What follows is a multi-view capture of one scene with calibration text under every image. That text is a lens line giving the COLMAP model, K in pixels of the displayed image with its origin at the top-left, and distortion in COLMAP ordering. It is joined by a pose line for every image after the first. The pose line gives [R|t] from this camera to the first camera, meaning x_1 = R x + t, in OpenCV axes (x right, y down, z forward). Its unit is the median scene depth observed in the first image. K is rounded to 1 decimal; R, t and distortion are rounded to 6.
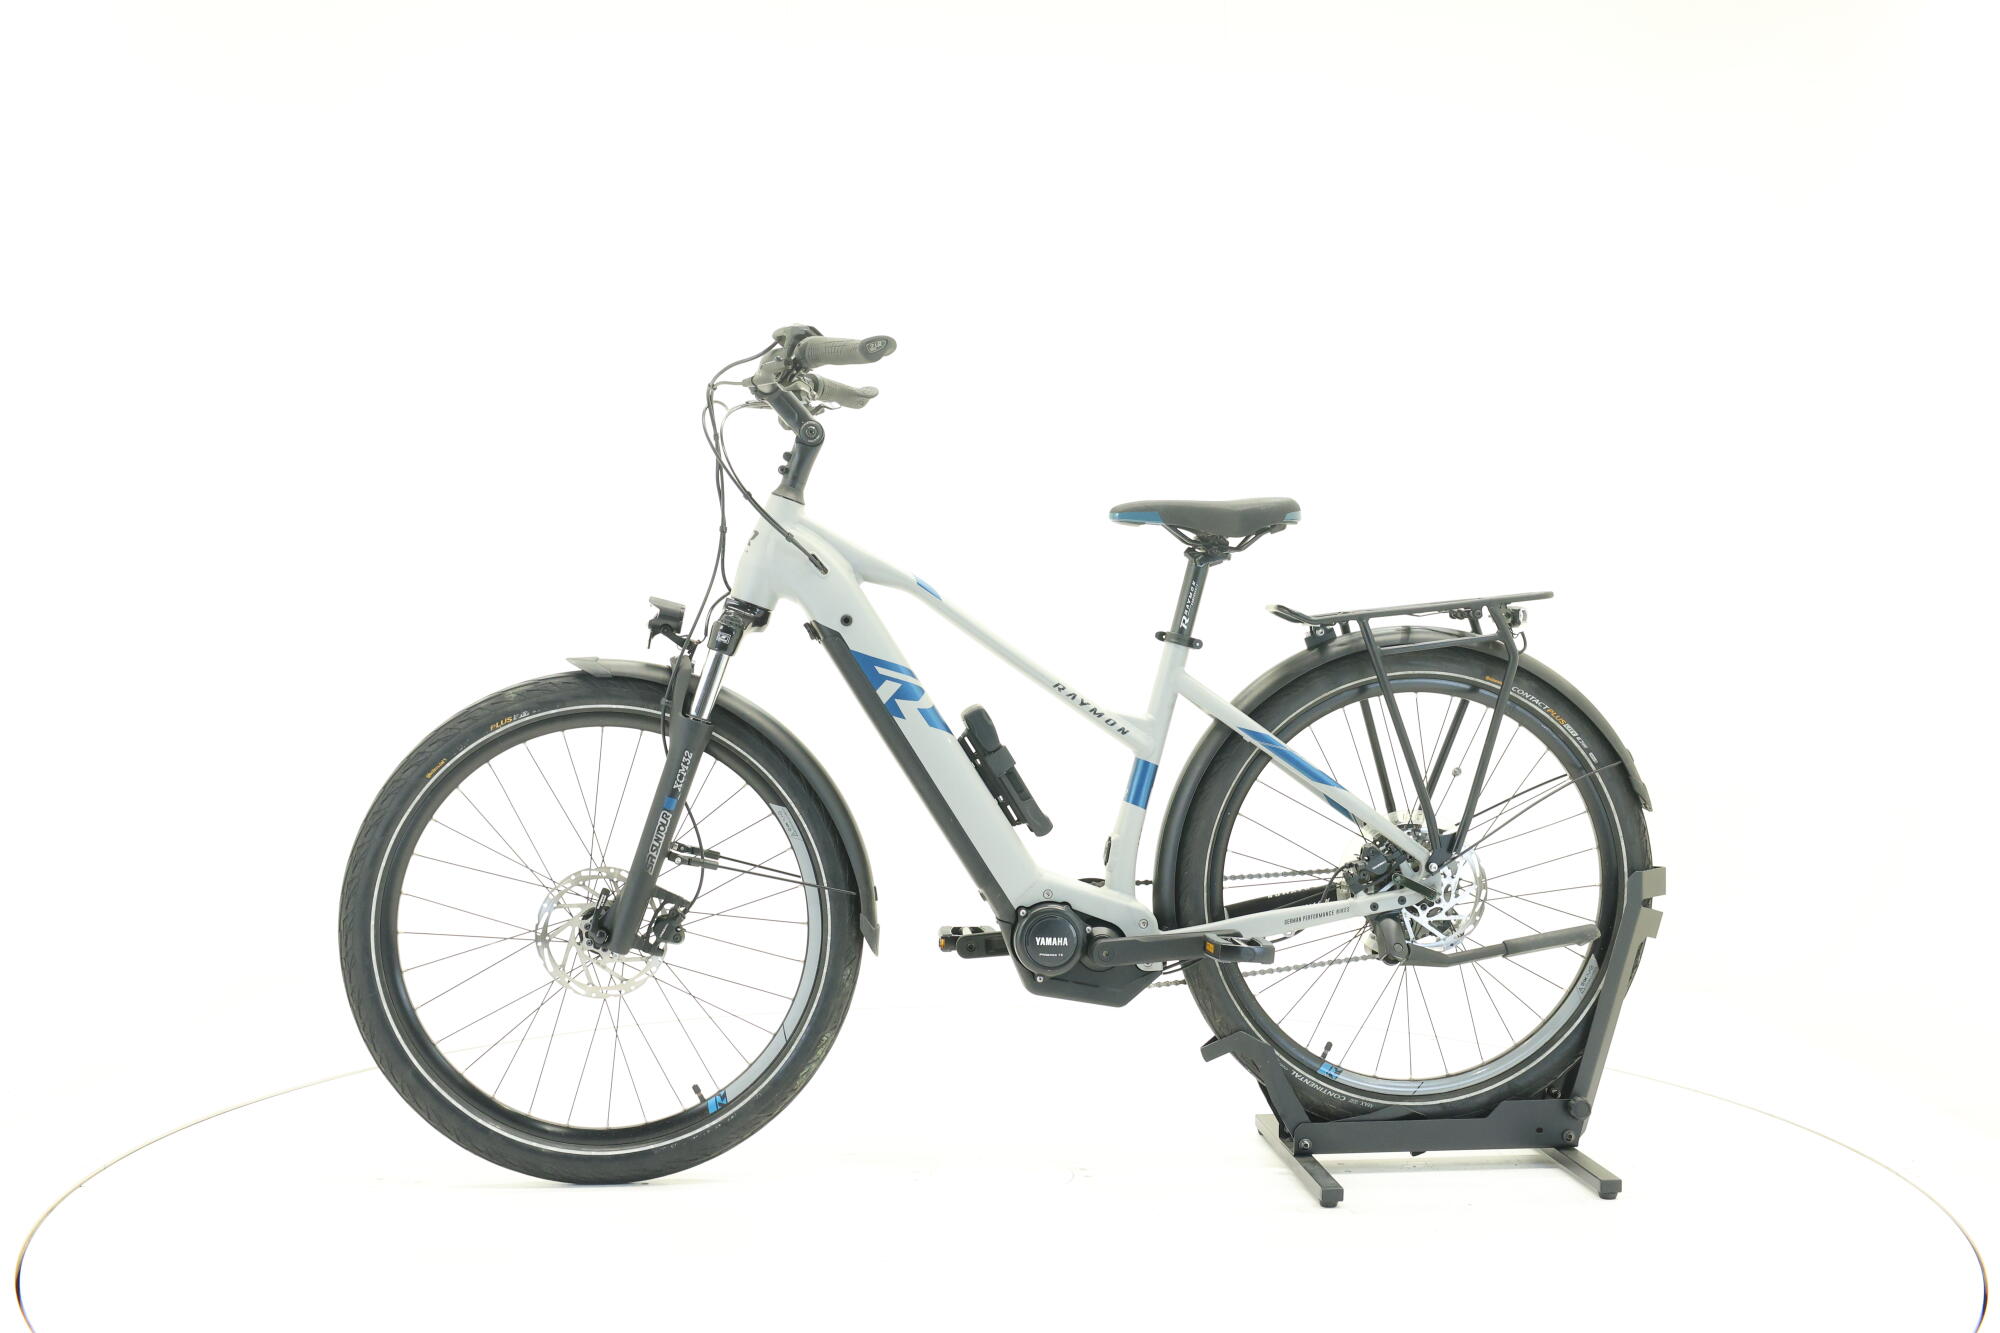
lens RADIAL K [[2125.9, 0, 1000.0], [0, 2125.9, 666.5], [0, 0, 1]] dist [-0.009140, -0.000860]
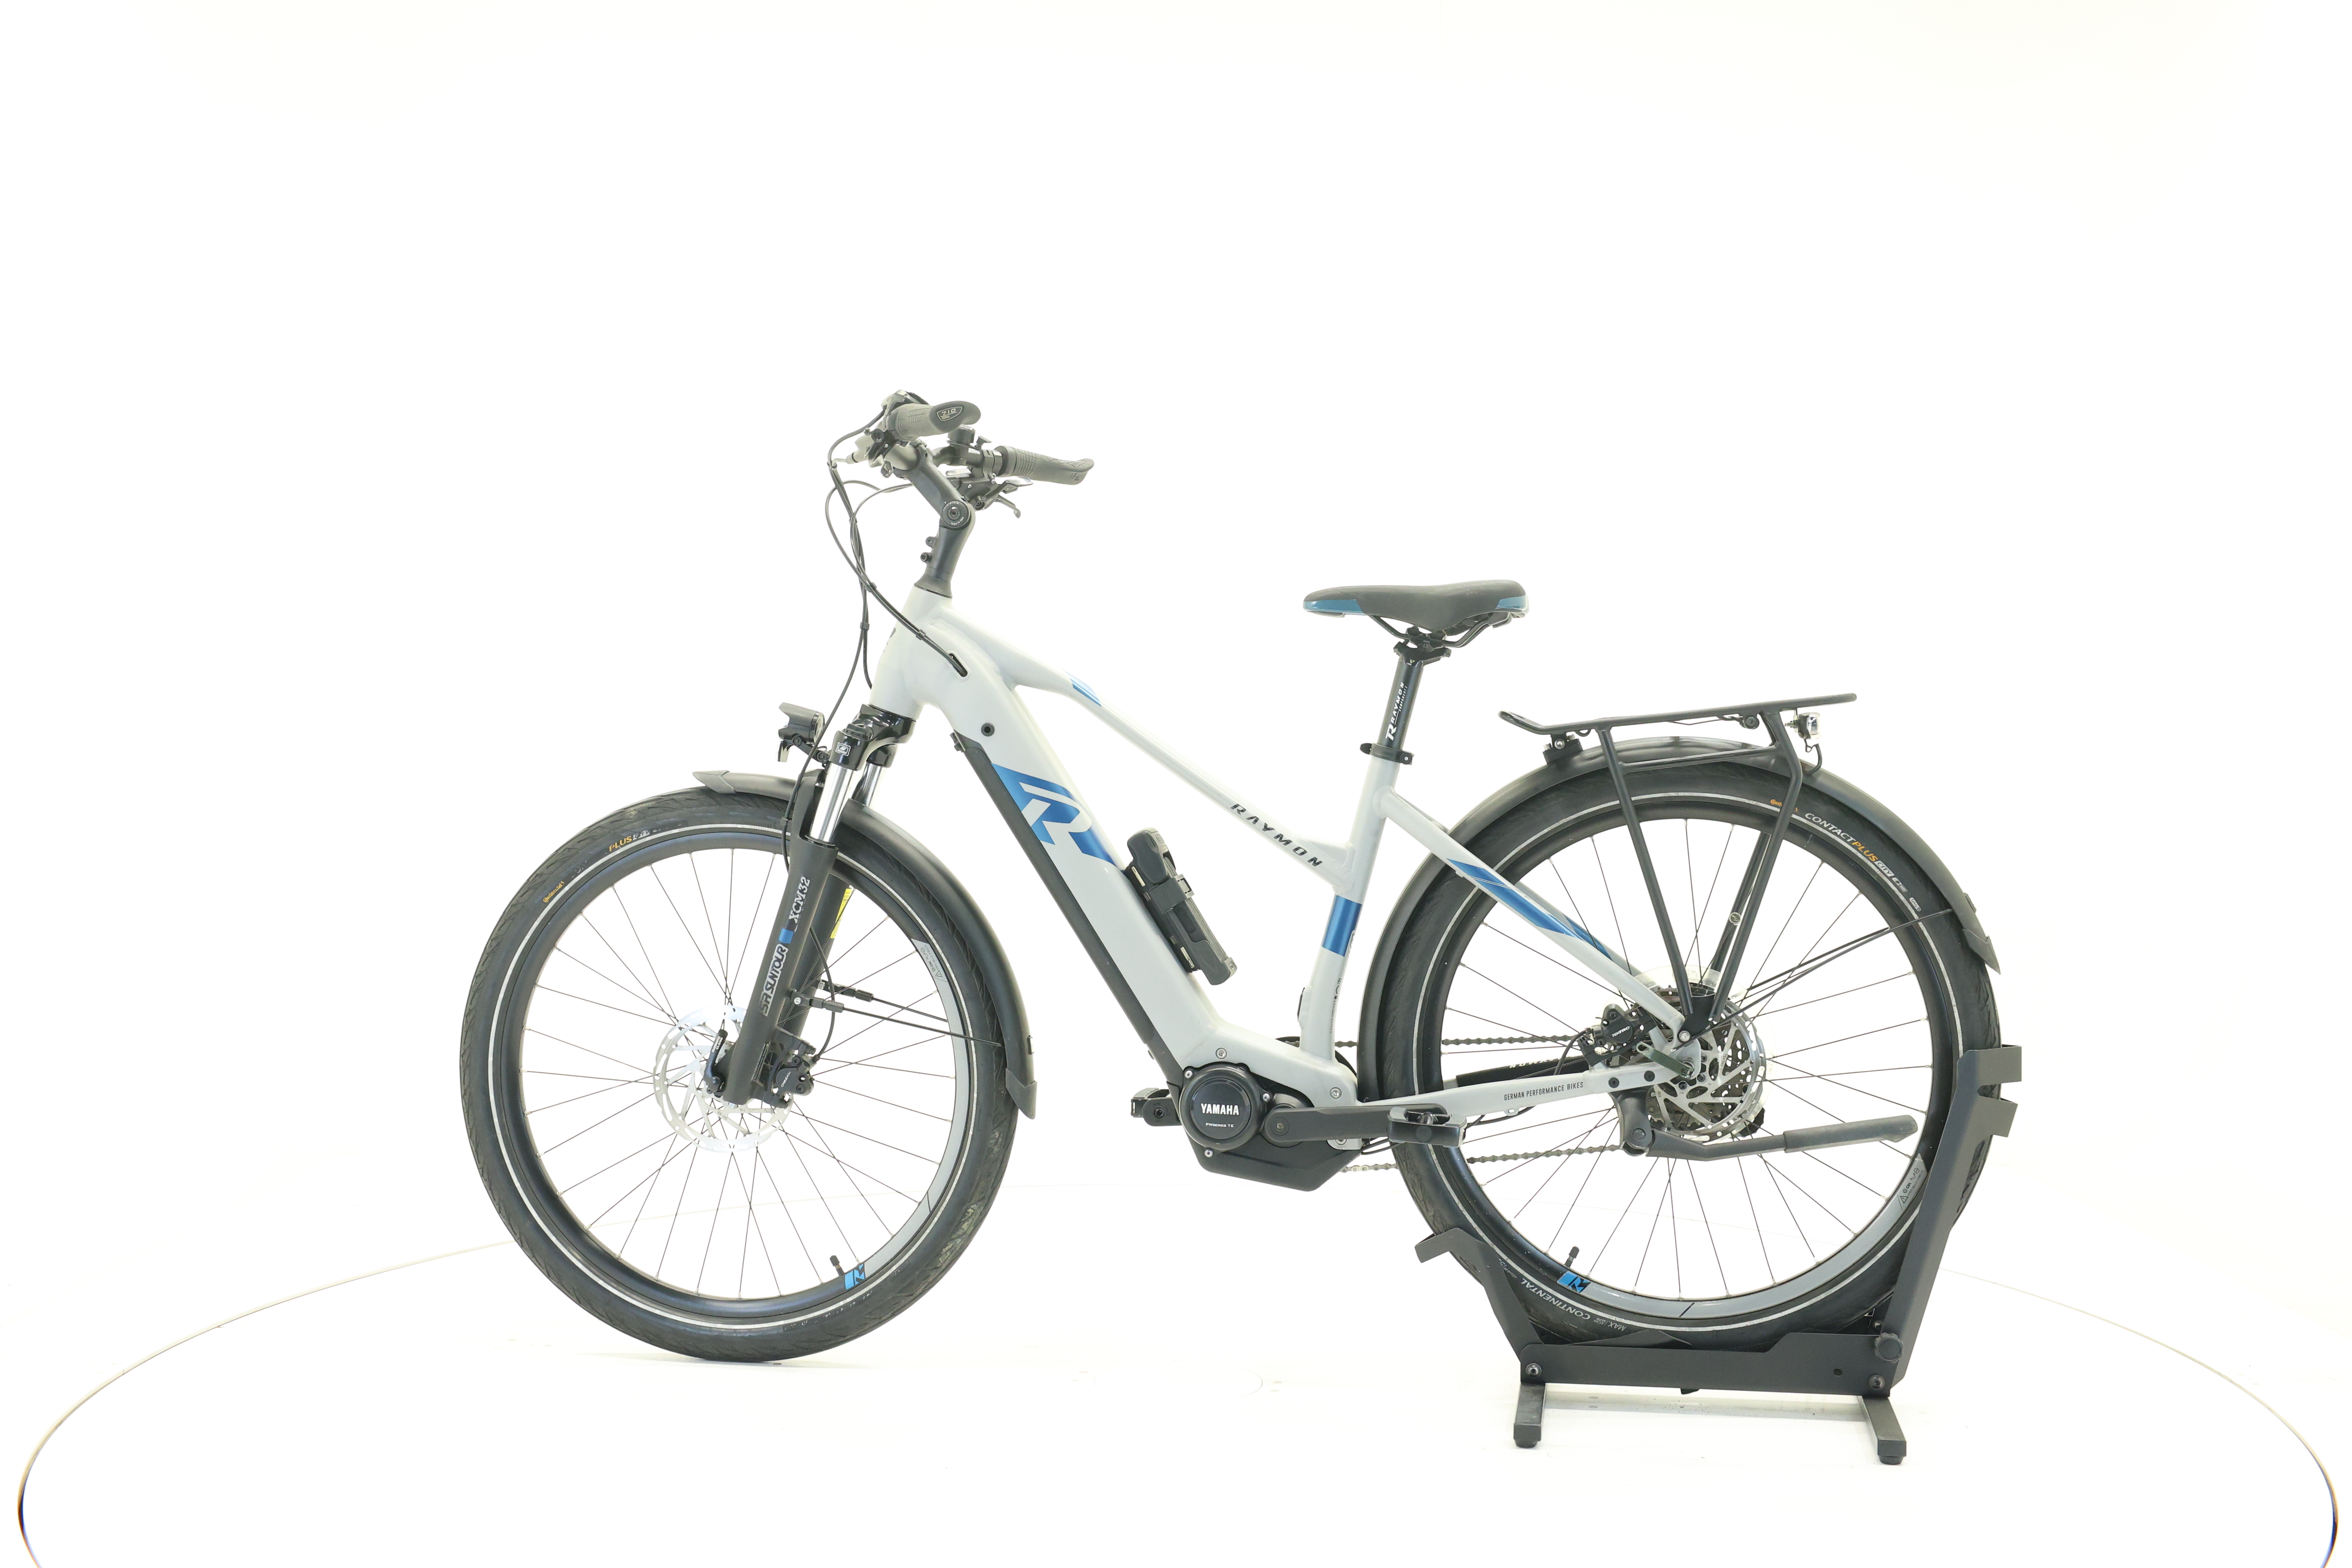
lens RADIAL K [[2500.0, 0, 1176.0], [0, 2500.0, 784.0], [0, 0, 1]] dist [-0.009140, -0.000860]
pose [[0.964830, 0.005459, -0.262819, 0.265309], [-0.005989, 0.999981, -0.001216, 0.001196], [0.262807, 0.002747, 0.964844, 0.034995]]
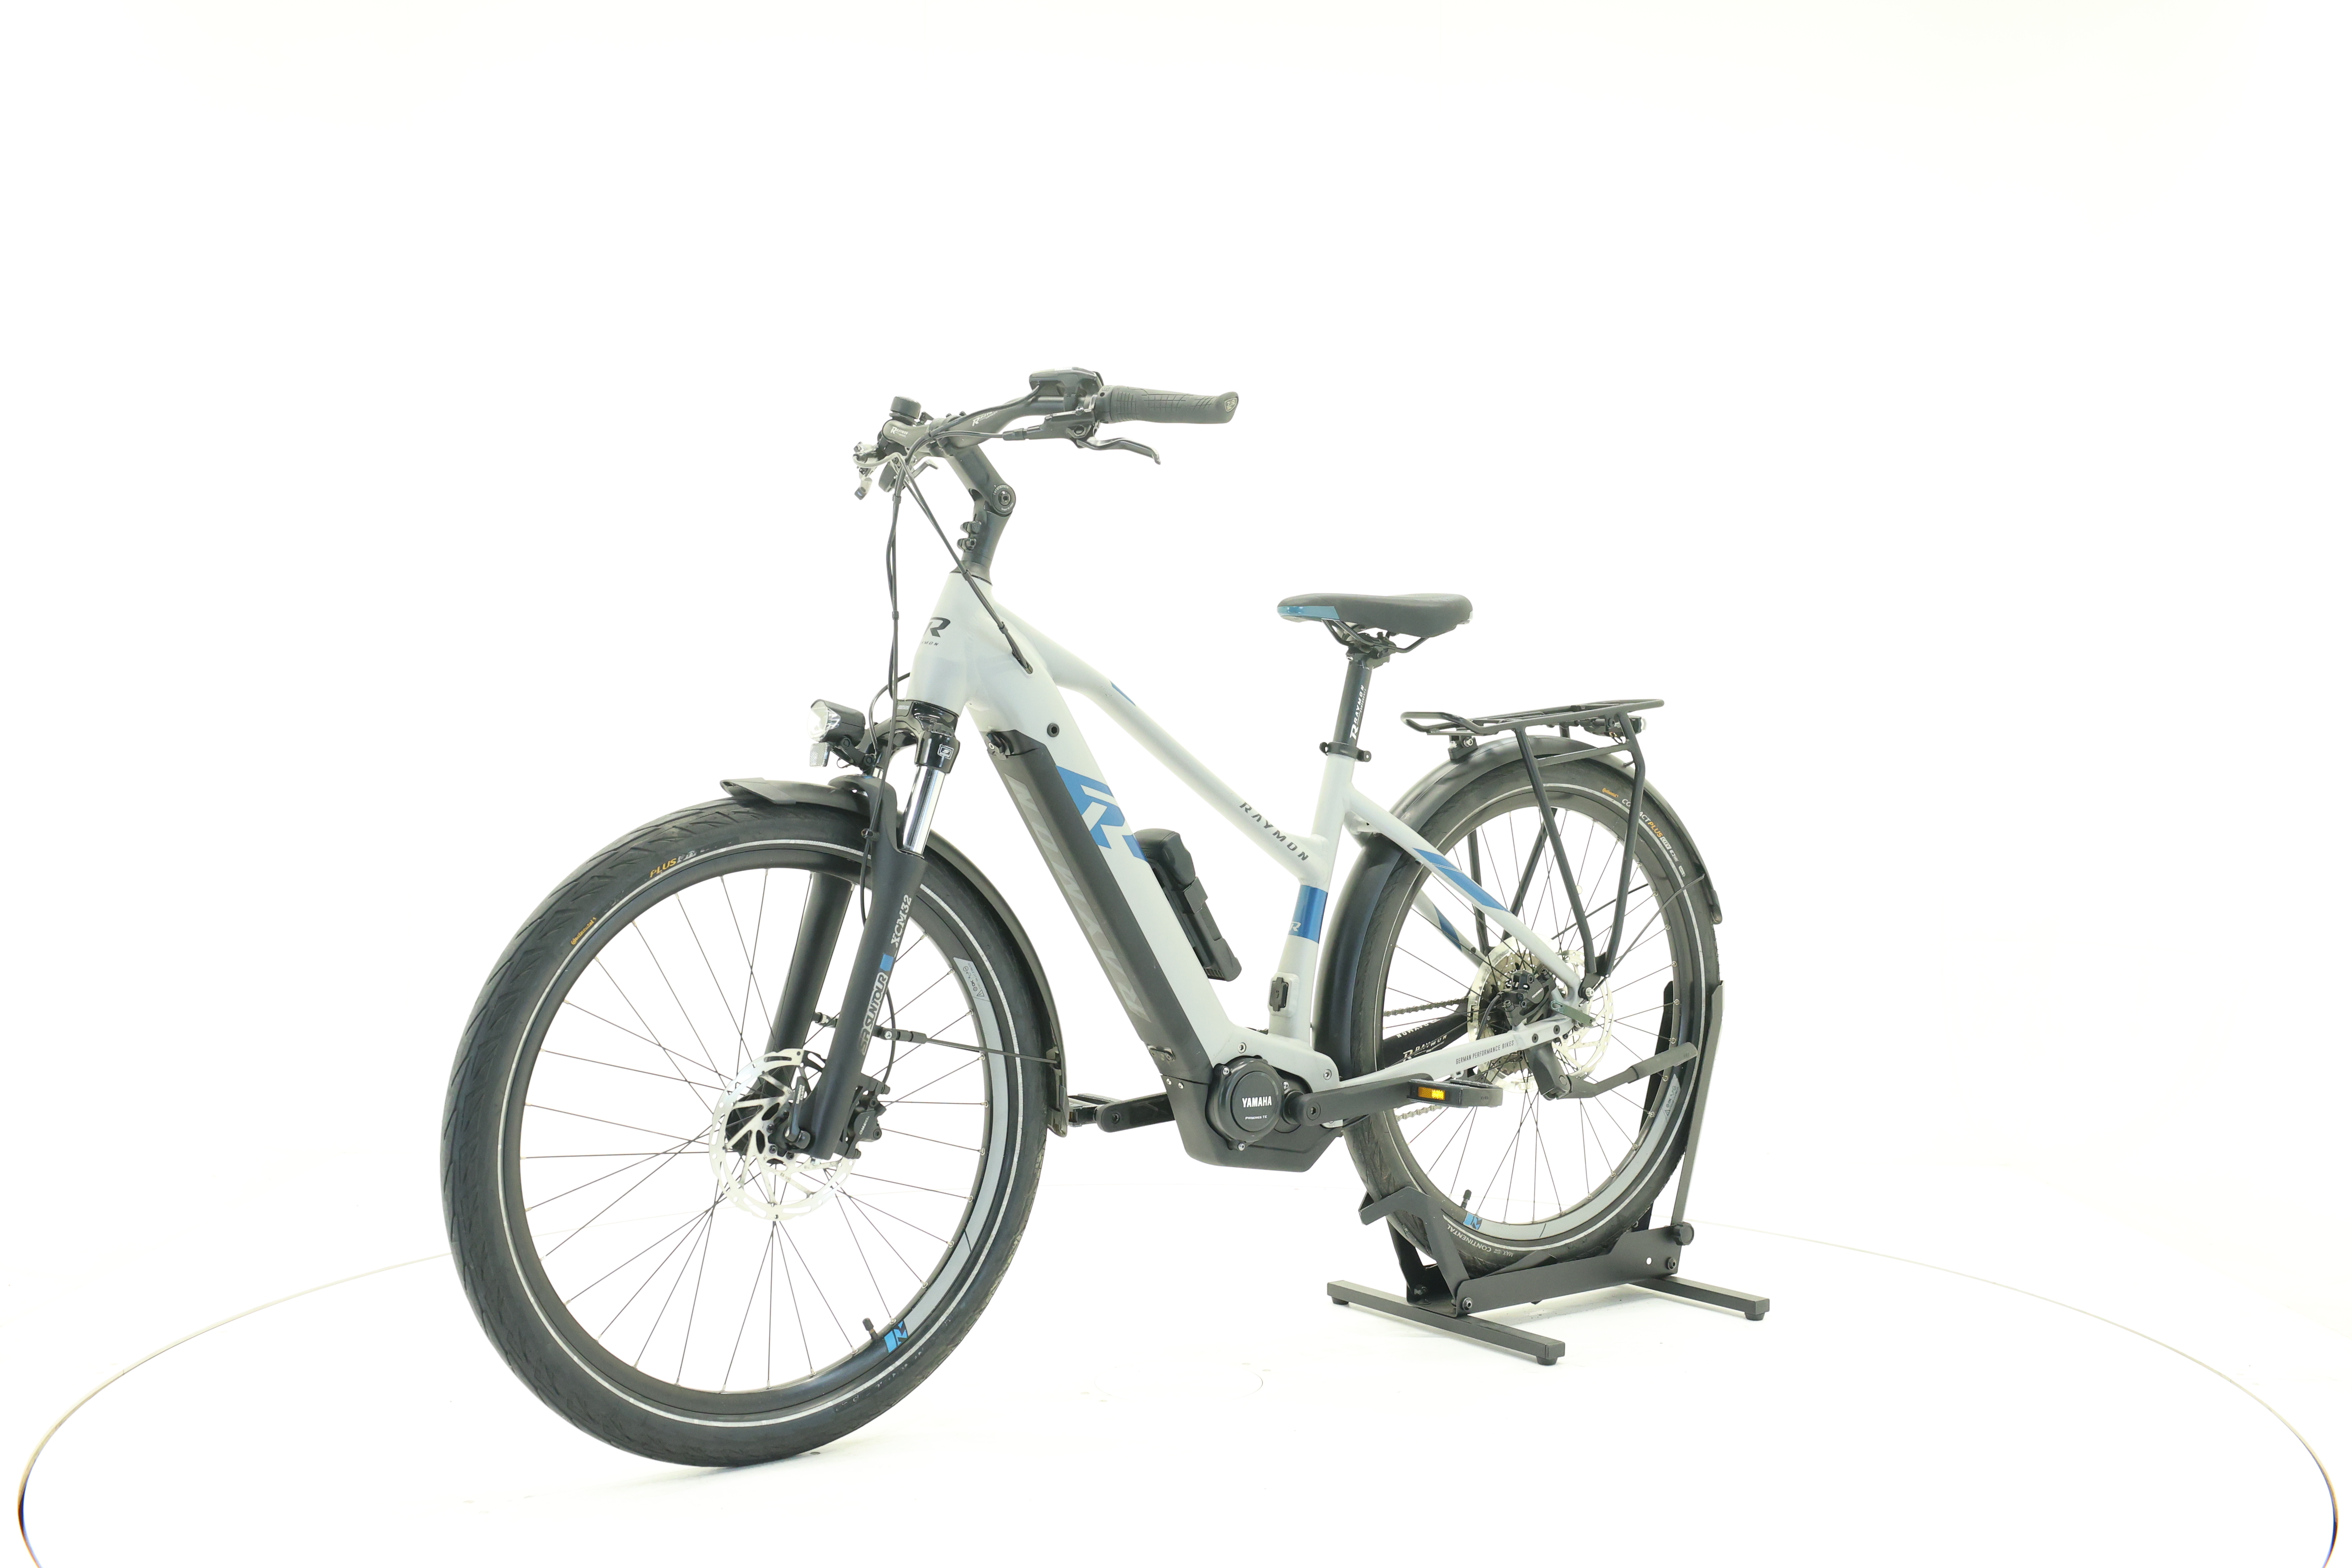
lens RADIAL K [[2500.0, 0, 1176.0], [0, 2500.0, 784.0], [0, 0, 1]] dist [-0.009140, -0.000860]
pose [[0.857753, -0.011703, 0.513929, -0.518455], [0.010300, 0.999931, 0.005578, -0.005623], [-0.513959, 0.000509, 0.857815, 0.144427]]
